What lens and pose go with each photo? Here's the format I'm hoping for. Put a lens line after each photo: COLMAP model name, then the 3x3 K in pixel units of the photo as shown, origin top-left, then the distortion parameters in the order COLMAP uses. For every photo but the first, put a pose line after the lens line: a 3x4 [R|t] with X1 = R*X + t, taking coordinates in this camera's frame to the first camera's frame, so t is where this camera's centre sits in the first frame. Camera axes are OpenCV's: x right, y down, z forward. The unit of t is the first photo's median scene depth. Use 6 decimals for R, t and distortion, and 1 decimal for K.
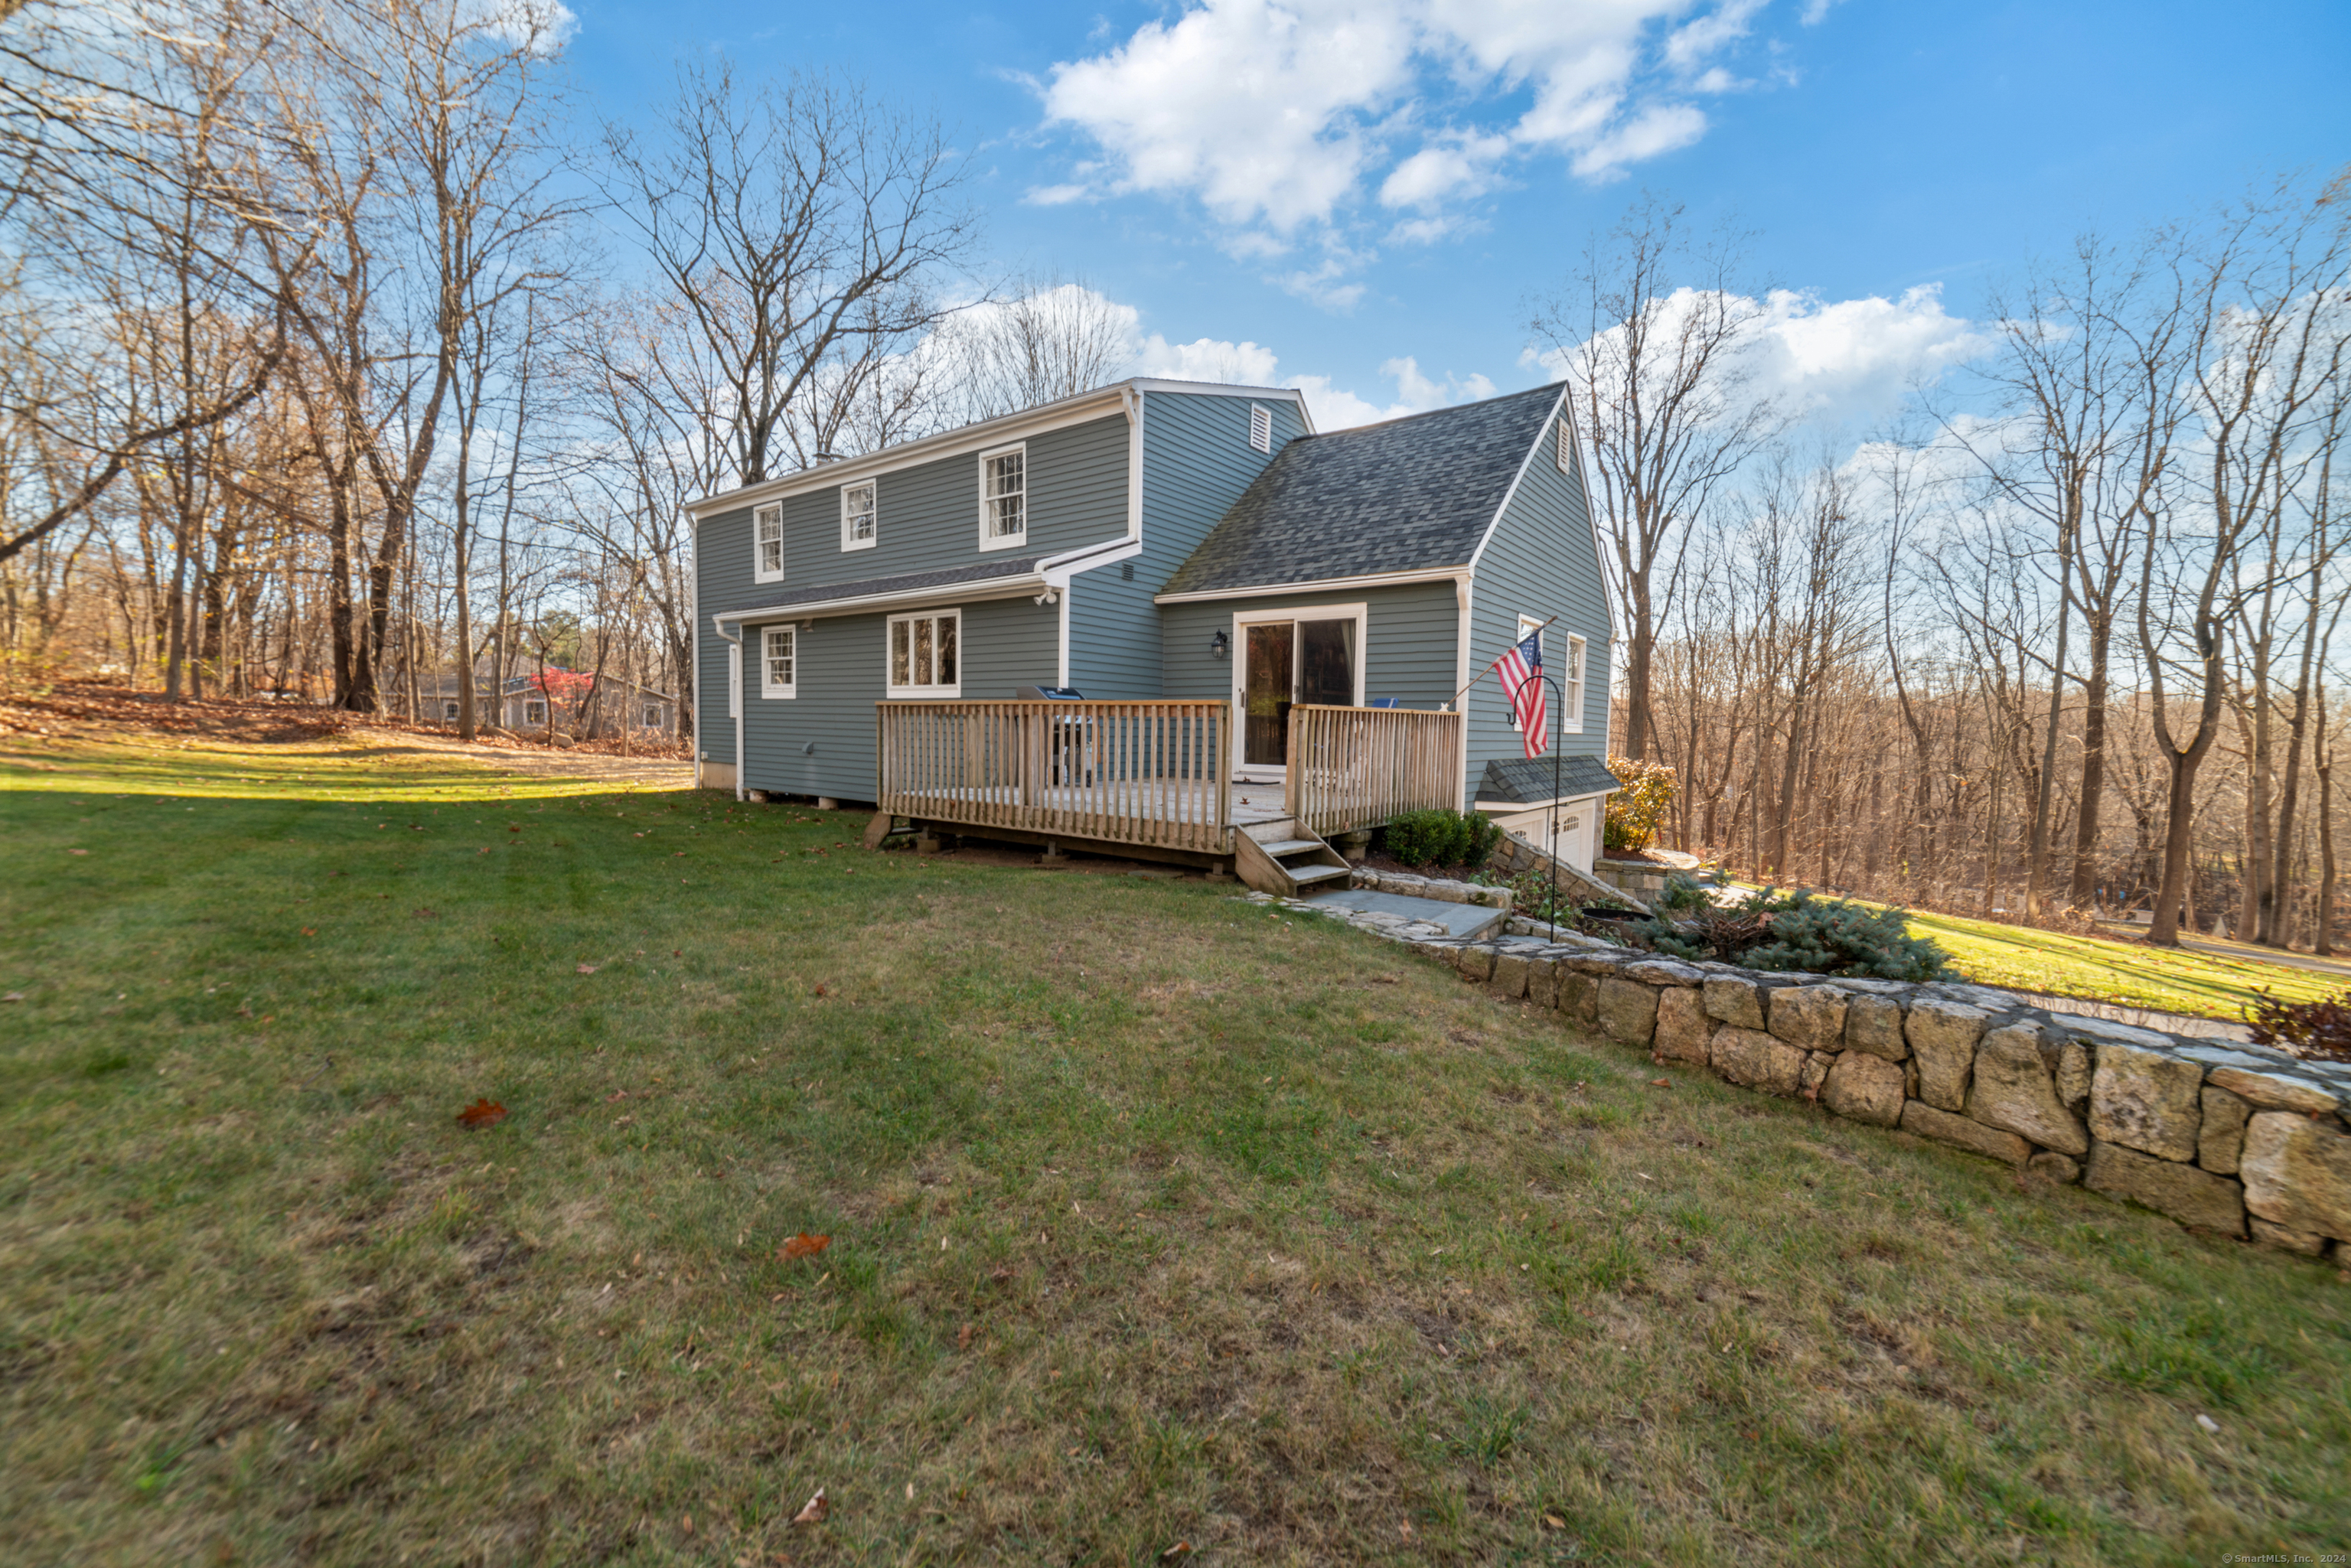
lens RADIAL K [[926.8, 0, 1172.3], [0, 926.8, 766.6], [0, 0, 1]] dist [-0.000082, 0.000103]
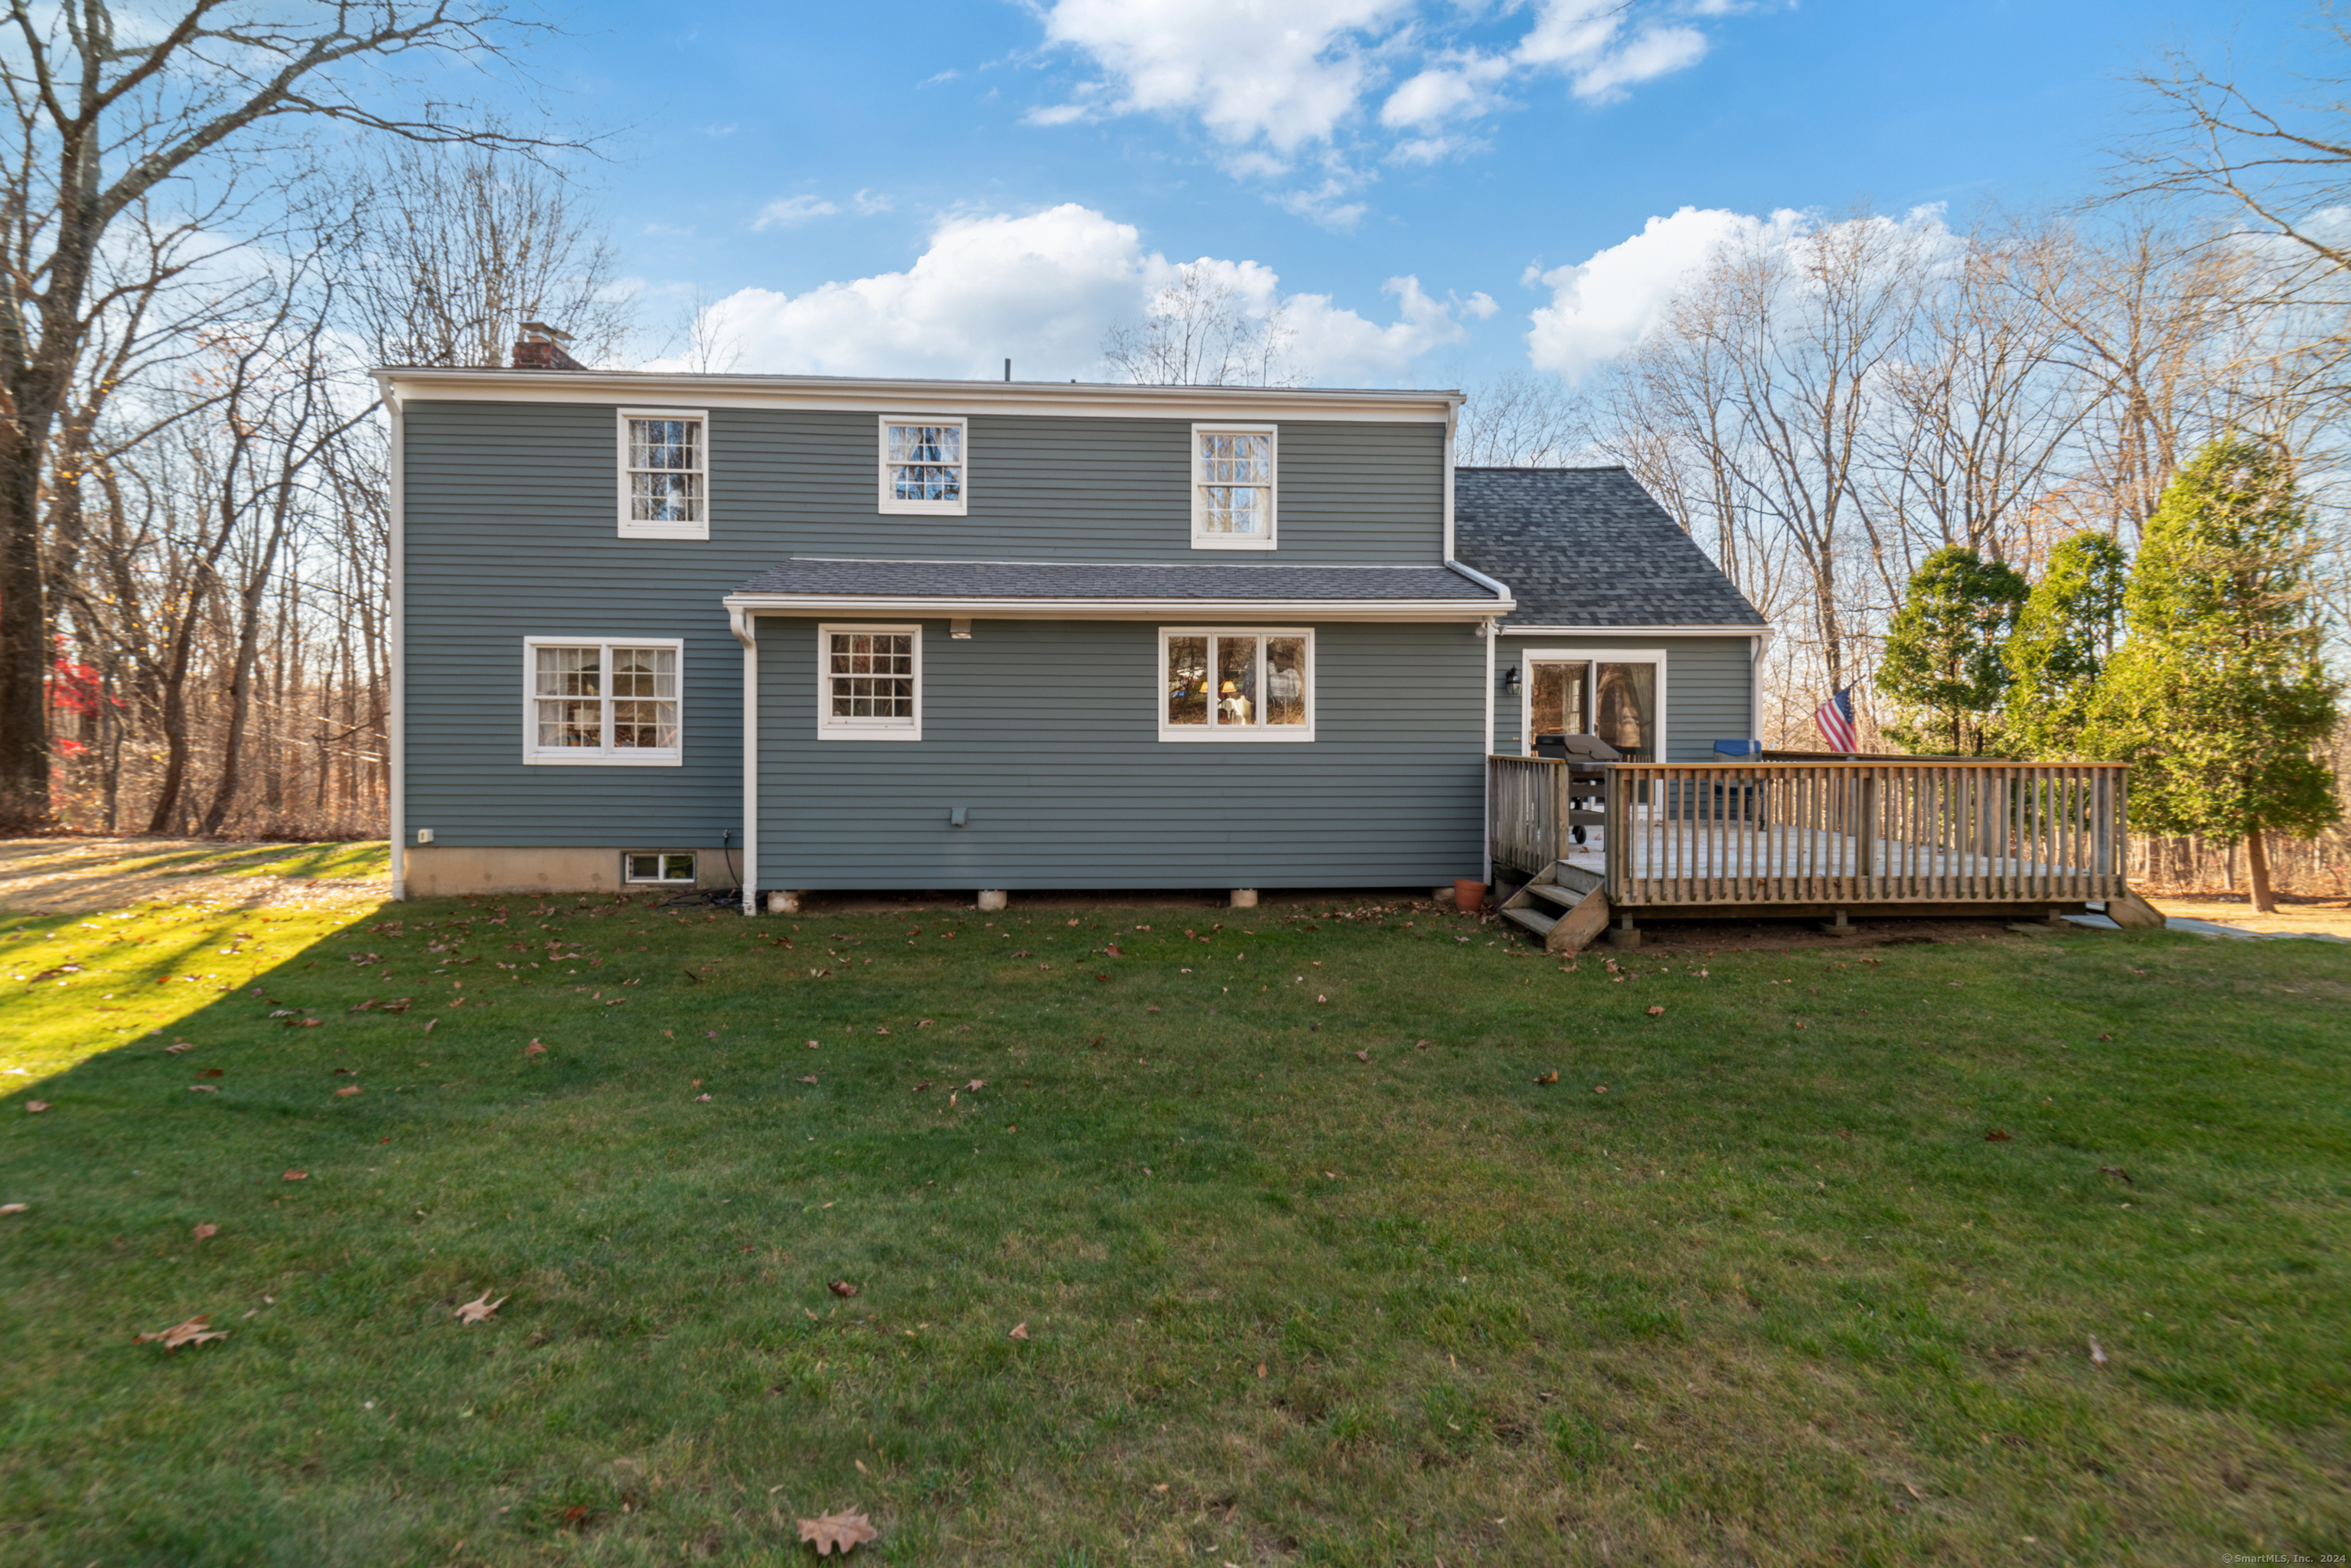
lens RADIAL K [[942.5, 0, 1173.1], [0, 942.5, 727.7], [0, 0, 1]] dist [0.001224, 0.000518]
pose [[0.757007, -0.014895, 0.653237, -0.699490], [0.039378, 0.998963, -0.022856, -0.060285], [-0.652219, 0.043026, 0.756808, 0.394721]]
